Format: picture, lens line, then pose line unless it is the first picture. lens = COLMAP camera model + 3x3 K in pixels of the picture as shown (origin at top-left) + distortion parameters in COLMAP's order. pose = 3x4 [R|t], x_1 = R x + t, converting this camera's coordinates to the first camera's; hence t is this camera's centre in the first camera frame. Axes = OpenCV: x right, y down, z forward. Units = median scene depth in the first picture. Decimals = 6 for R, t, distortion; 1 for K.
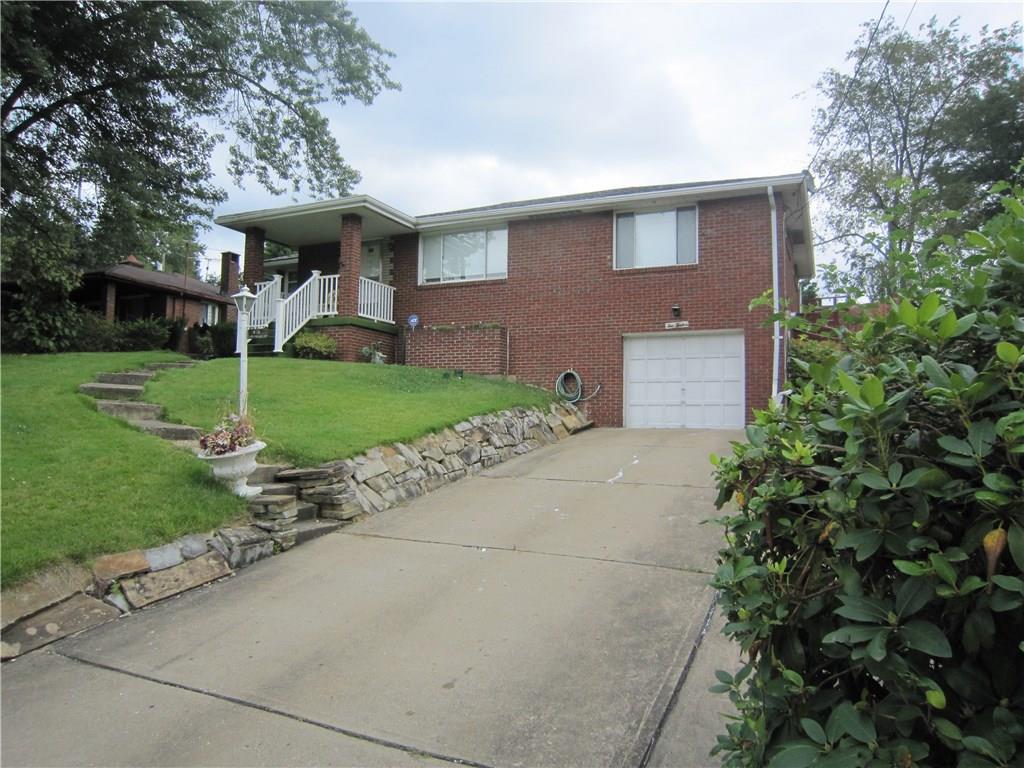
lens RADIAL K [[726.5, 0, 507.4], [0, 726.5, 386.9], [0, 0, 1]] dist [-0.060415, 0.023397]
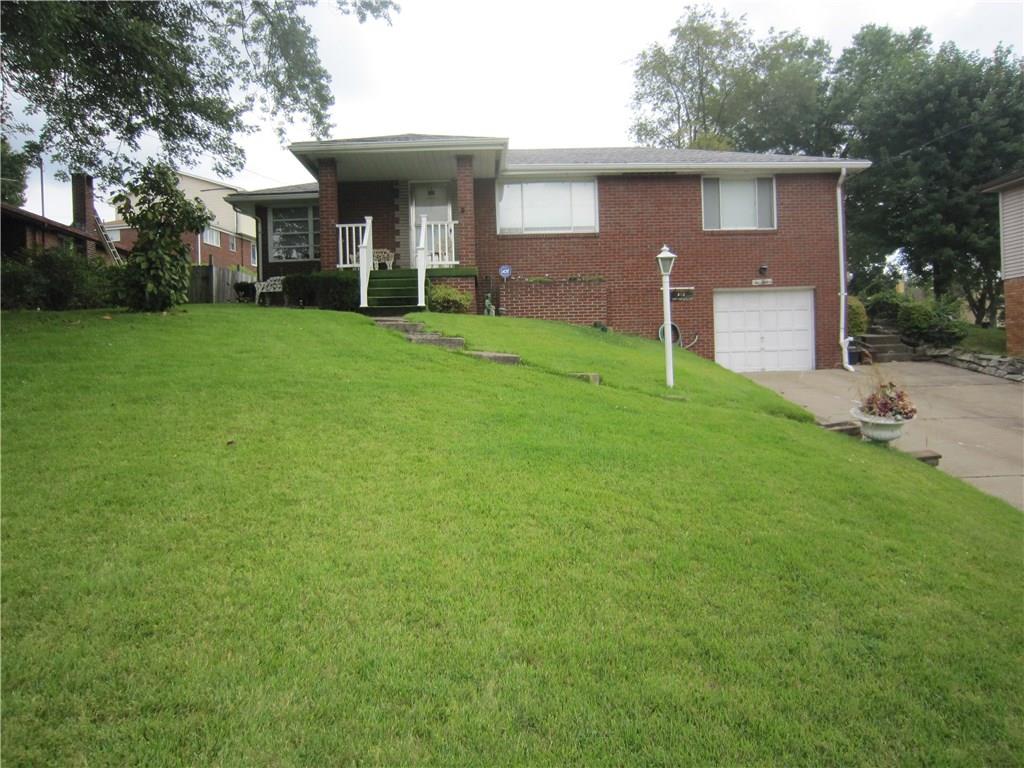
lens RADIAL K [[726.5, 0, 507.4], [0, 726.5, 386.9], [0, 0, 1]] dist [-0.060415, 0.023397]
pose [[0.899560, -0.052275, 0.433658, -0.607577], [0.015918, 0.996077, 0.087051, -0.024271], [-0.436507, -0.071405, 0.896863, 0.129417]]
